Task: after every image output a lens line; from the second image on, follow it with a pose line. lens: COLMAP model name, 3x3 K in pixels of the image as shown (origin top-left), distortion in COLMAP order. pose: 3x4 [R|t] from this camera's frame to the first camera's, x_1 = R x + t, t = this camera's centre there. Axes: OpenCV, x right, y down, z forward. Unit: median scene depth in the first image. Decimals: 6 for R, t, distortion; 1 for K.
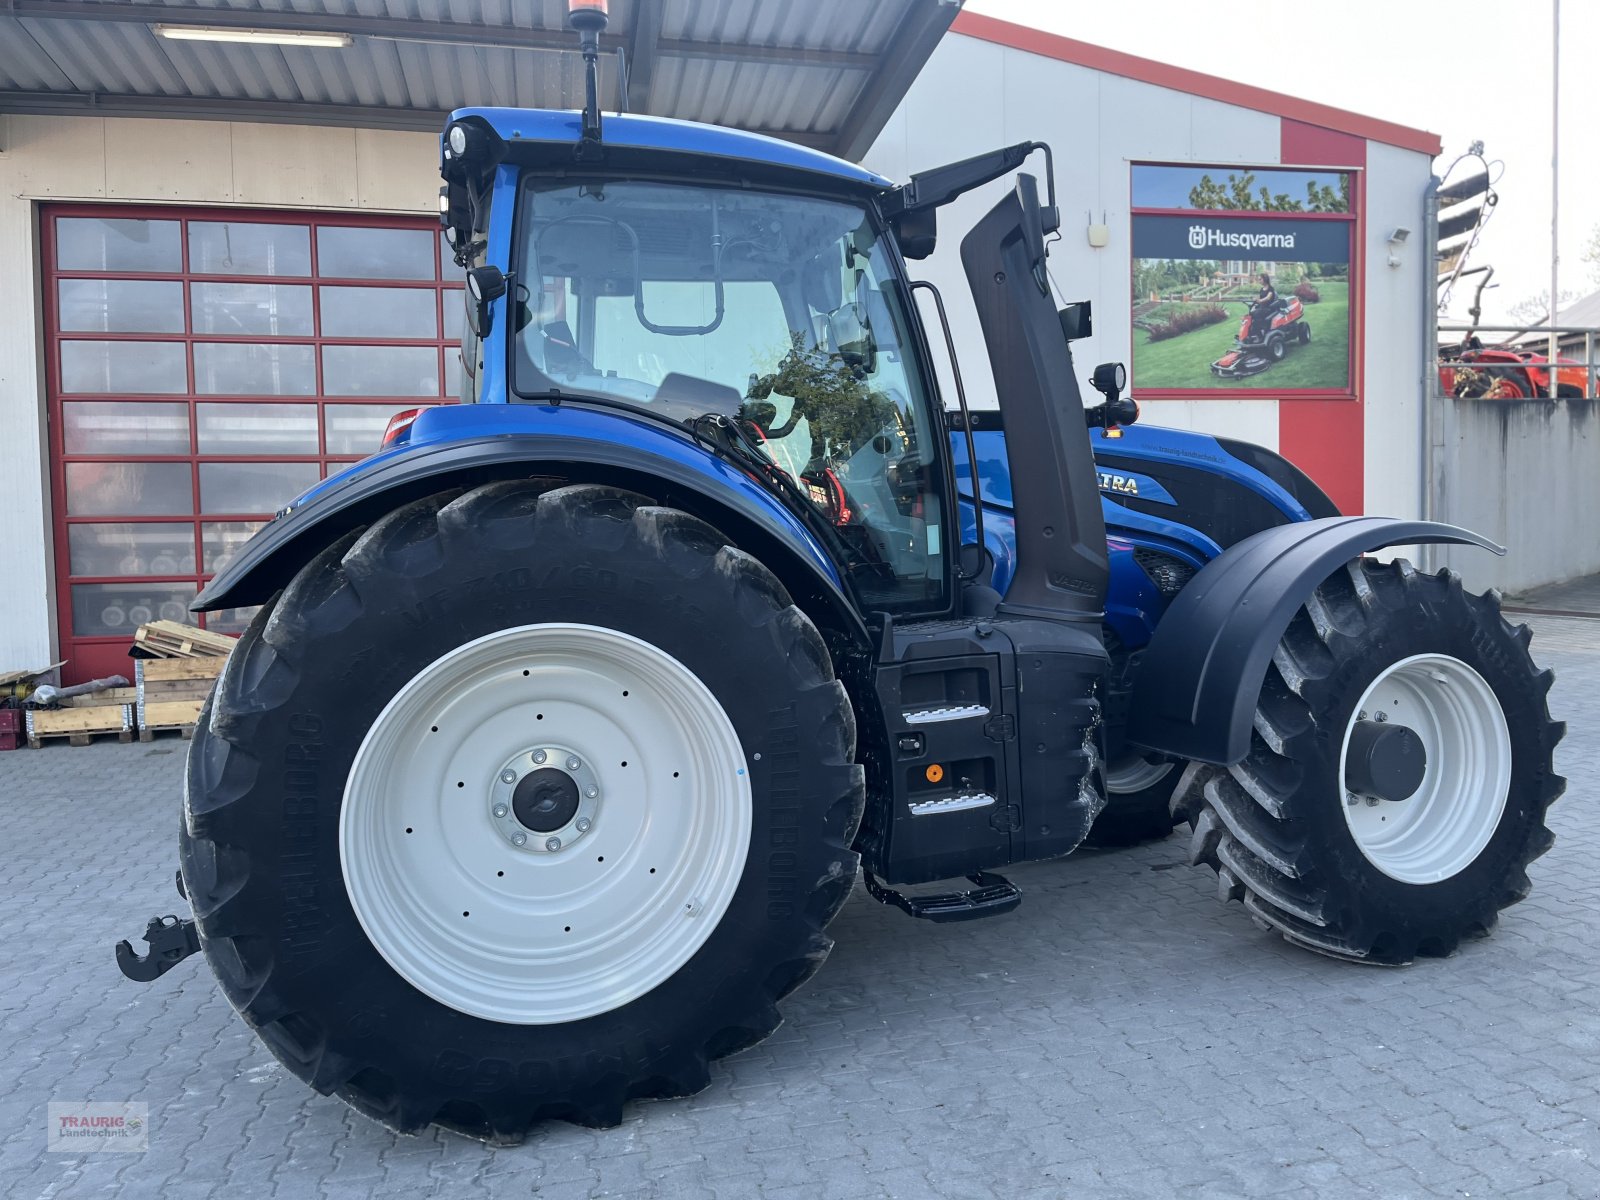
lens RADIAL K [[1211.7, 0, 827.0], [0, 1211.7, 599.5], [0, 0, 1]] dist [0.067797, -0.093749]
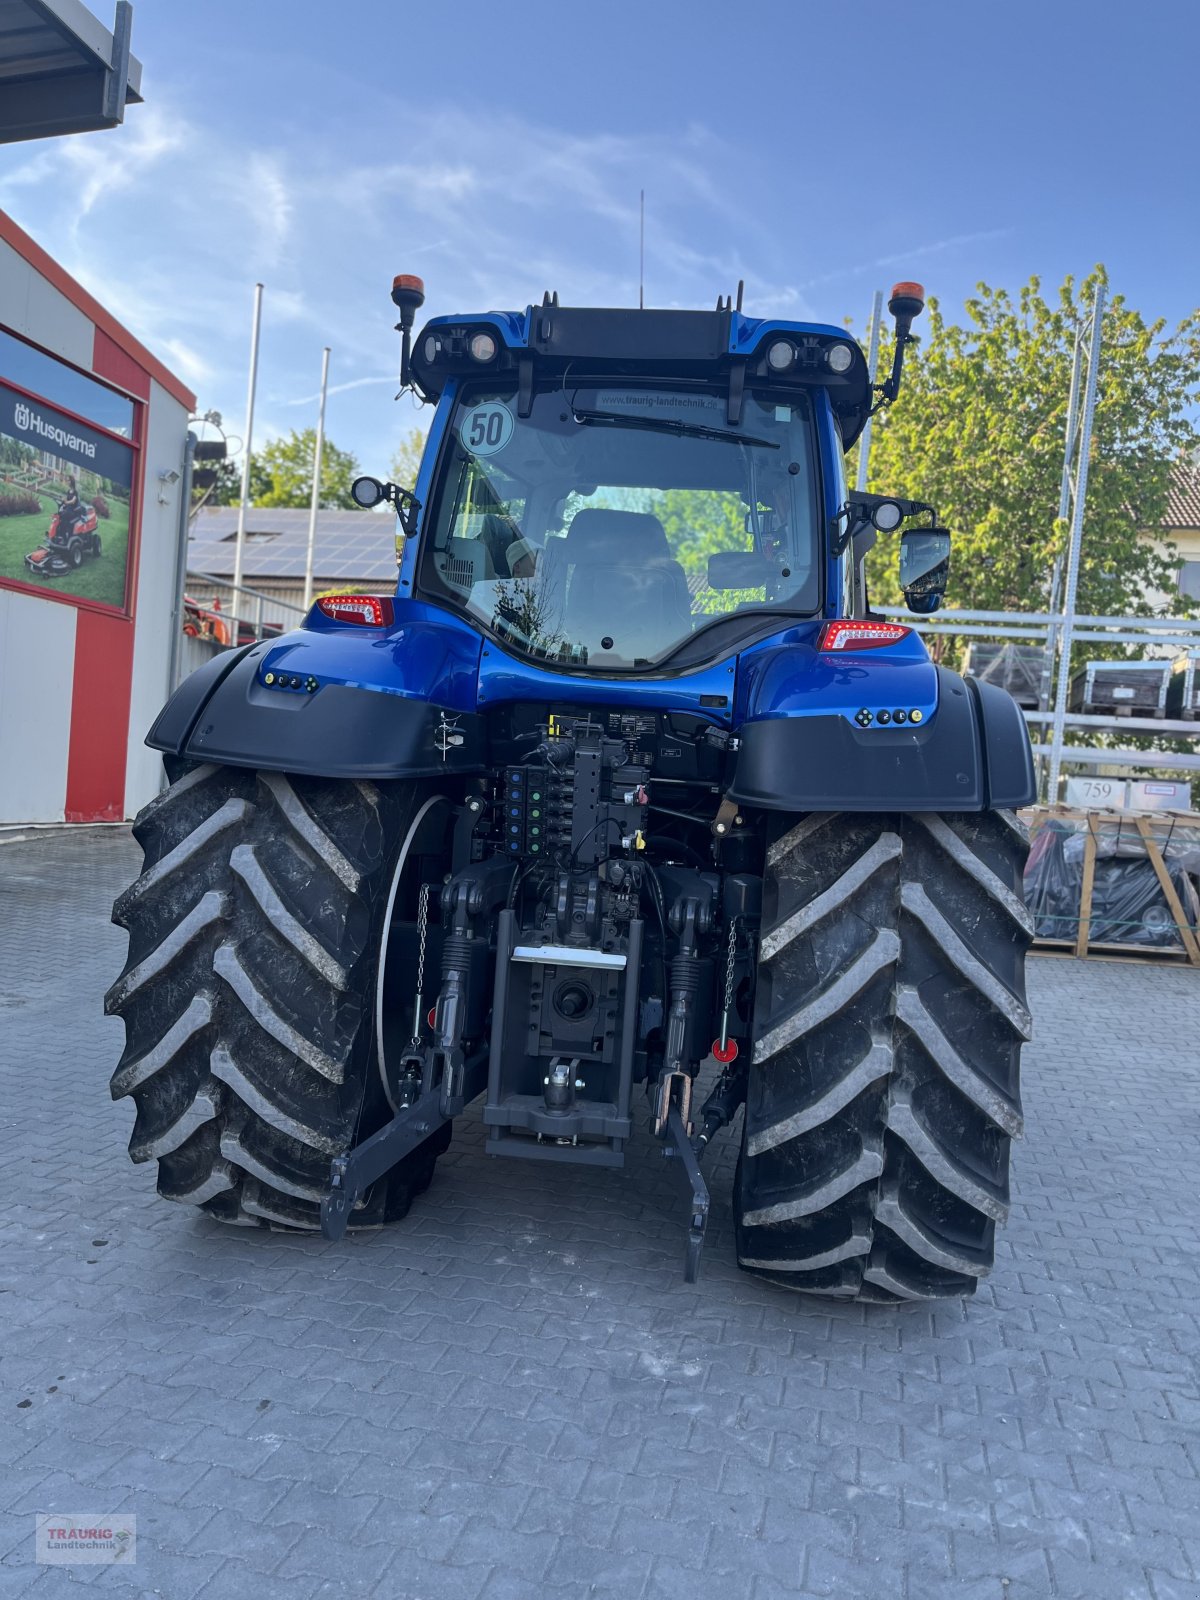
lens RADIAL K [[1211.7, 0, 611.5], [0, 1211.7, 820.9], [0, 0, 1]] dist [0.067797, -0.093749]
pose [[0.416795, 0.028732, 0.908547, -1.165923], [-0.034615, 0.999277, -0.015722, 0.030510], [-0.908341, -0.024897, 0.417488, 0.662114]]
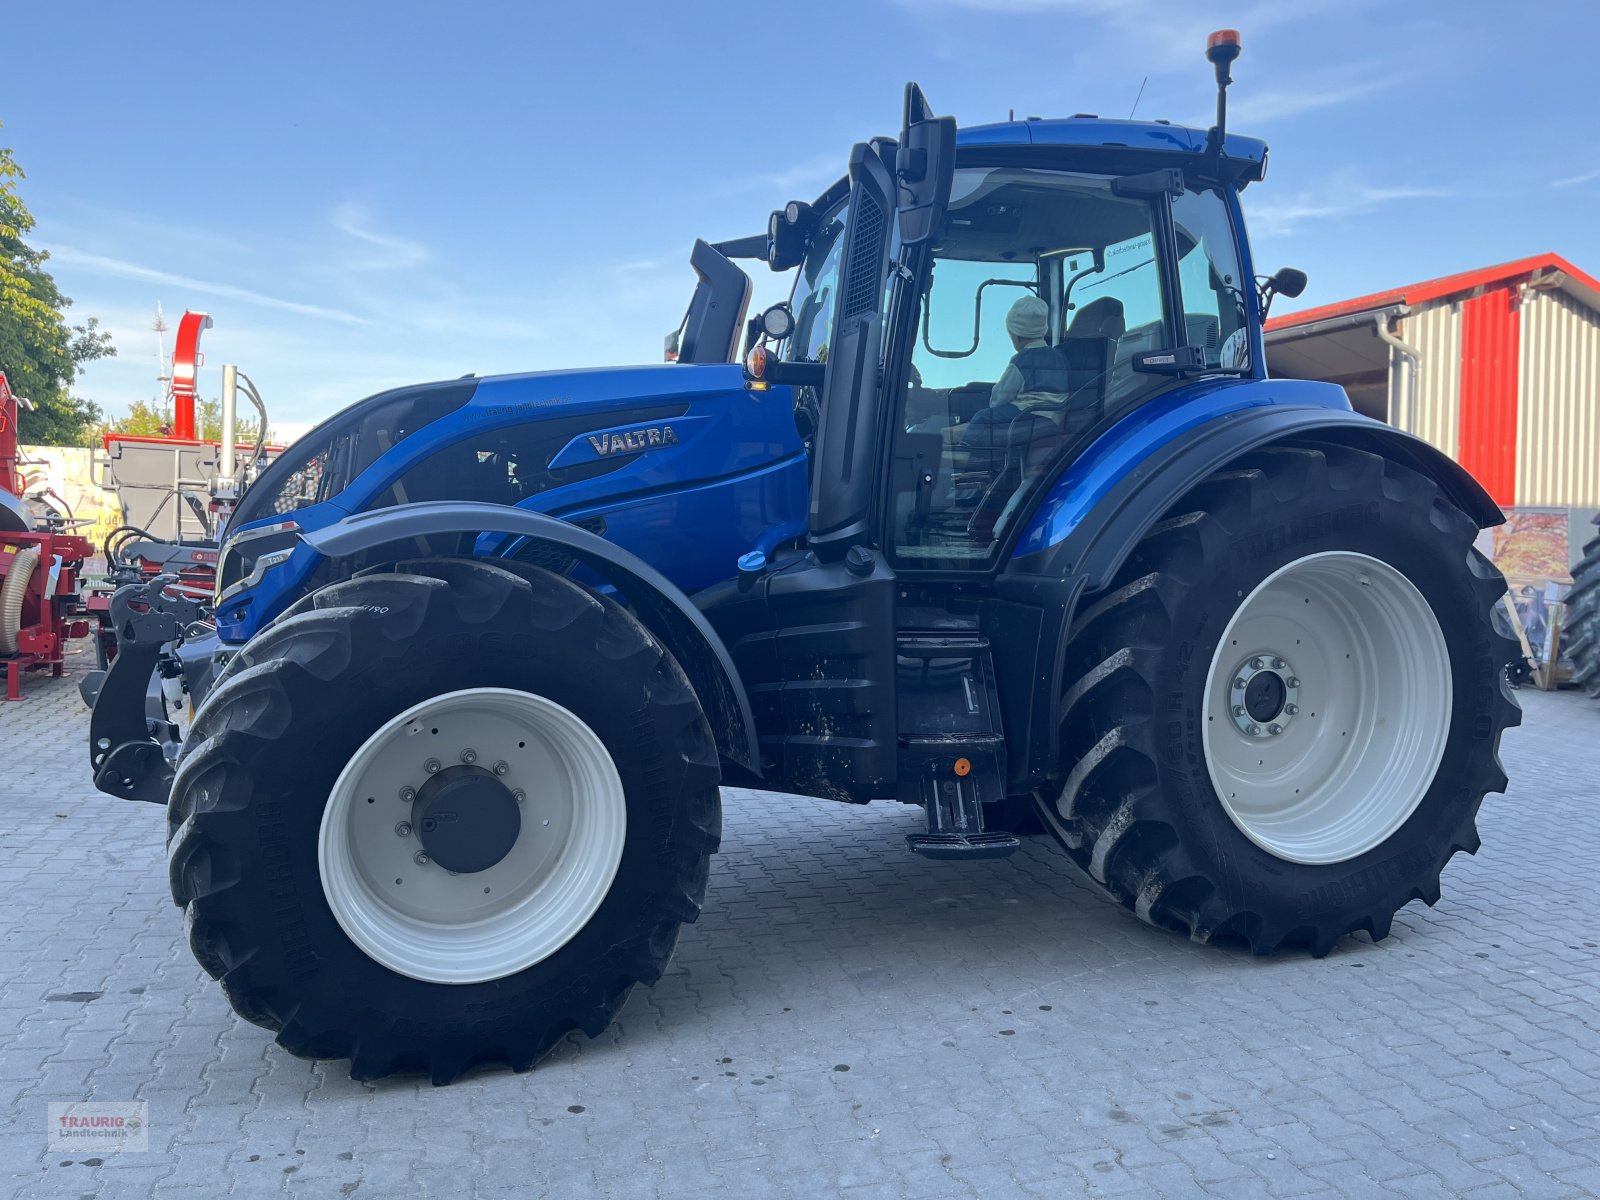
lens RADIAL K [[1211.7, 0, 802.6], [0, 1211.7, 611.4], [0, 0, 1]] dist [0.067797, -0.093749]
pose [[-0.997912, 0.037216, -0.052791, 0.139274], [0.030184, 0.991281, 0.128263, -0.103368], [0.057104, 0.126401, -0.990334, 2.352571]]
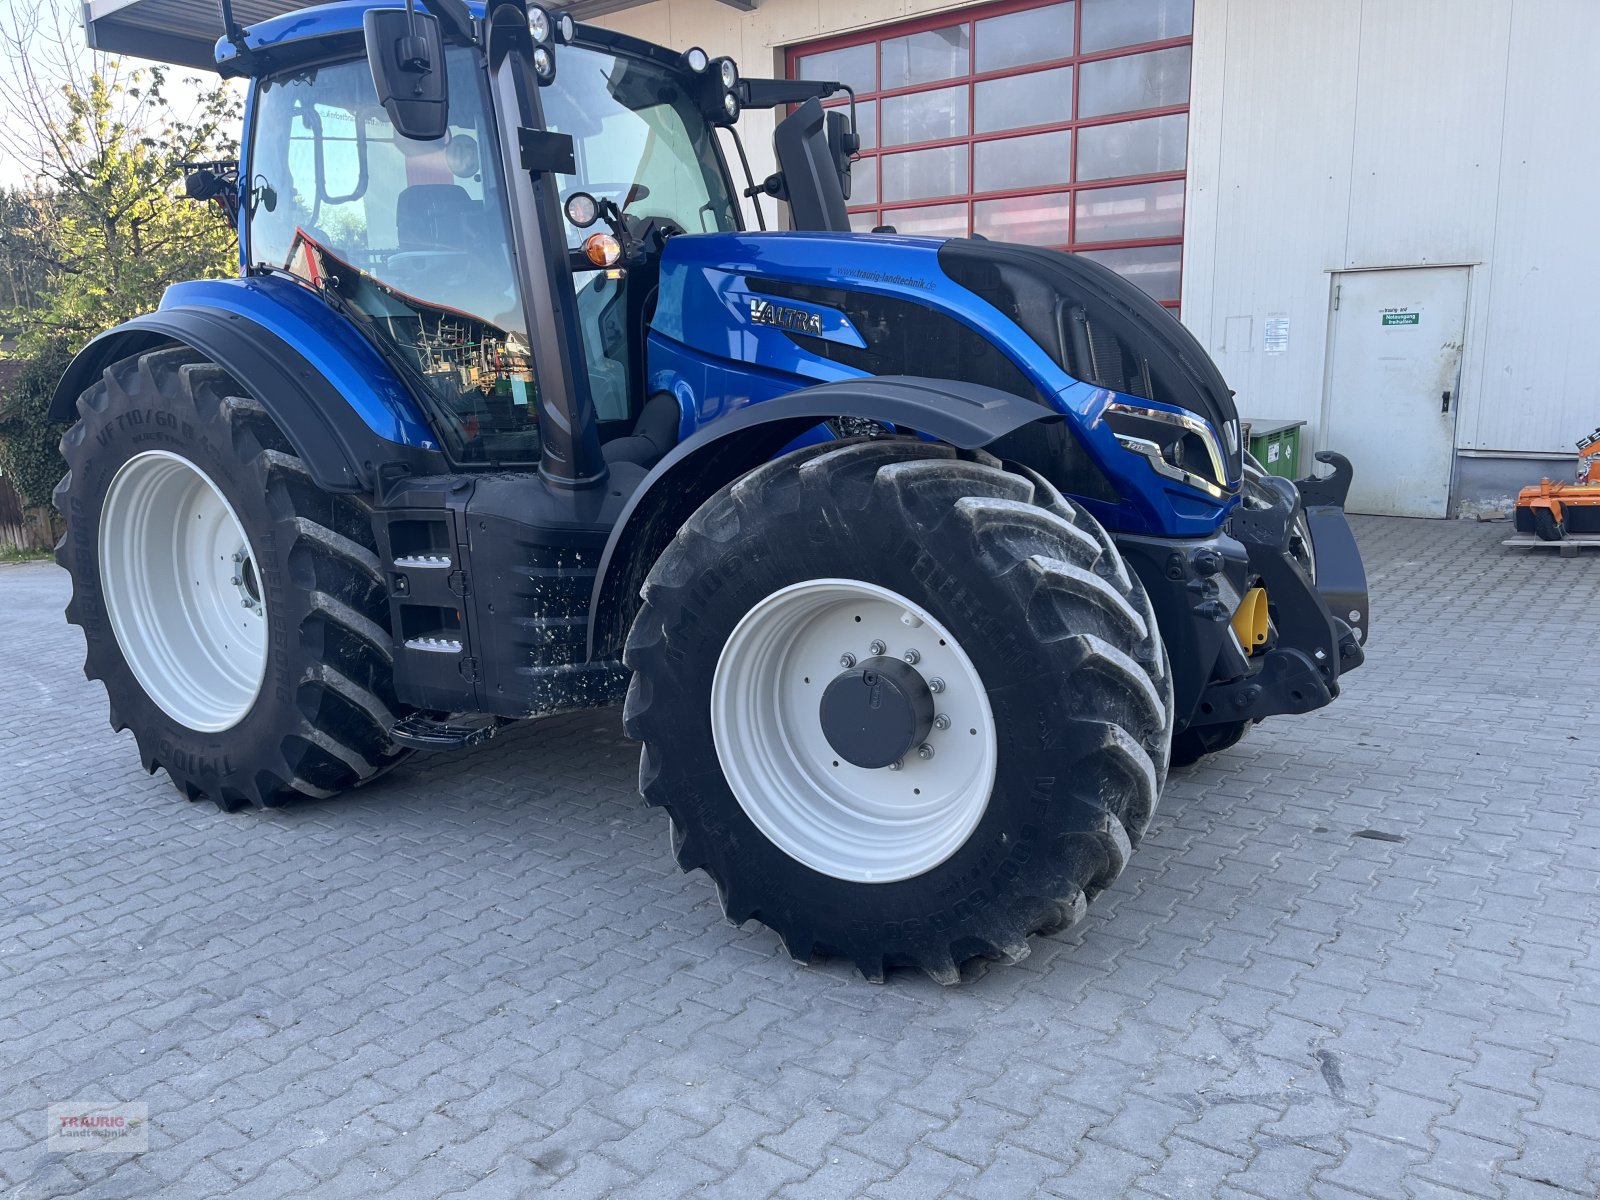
lens RADIAL K [[1211.7, 0, 780.3], [0, 1211.7, 600.8], [0, 0, 1]] dist [0.067797, -0.093749]
pose [[0.622435, 0.171912, -0.763558, 1.038024], [-0.024163, 0.979335, 0.200796, -0.087549], [0.782299, -0.106533, 0.613726, 0.543810]]
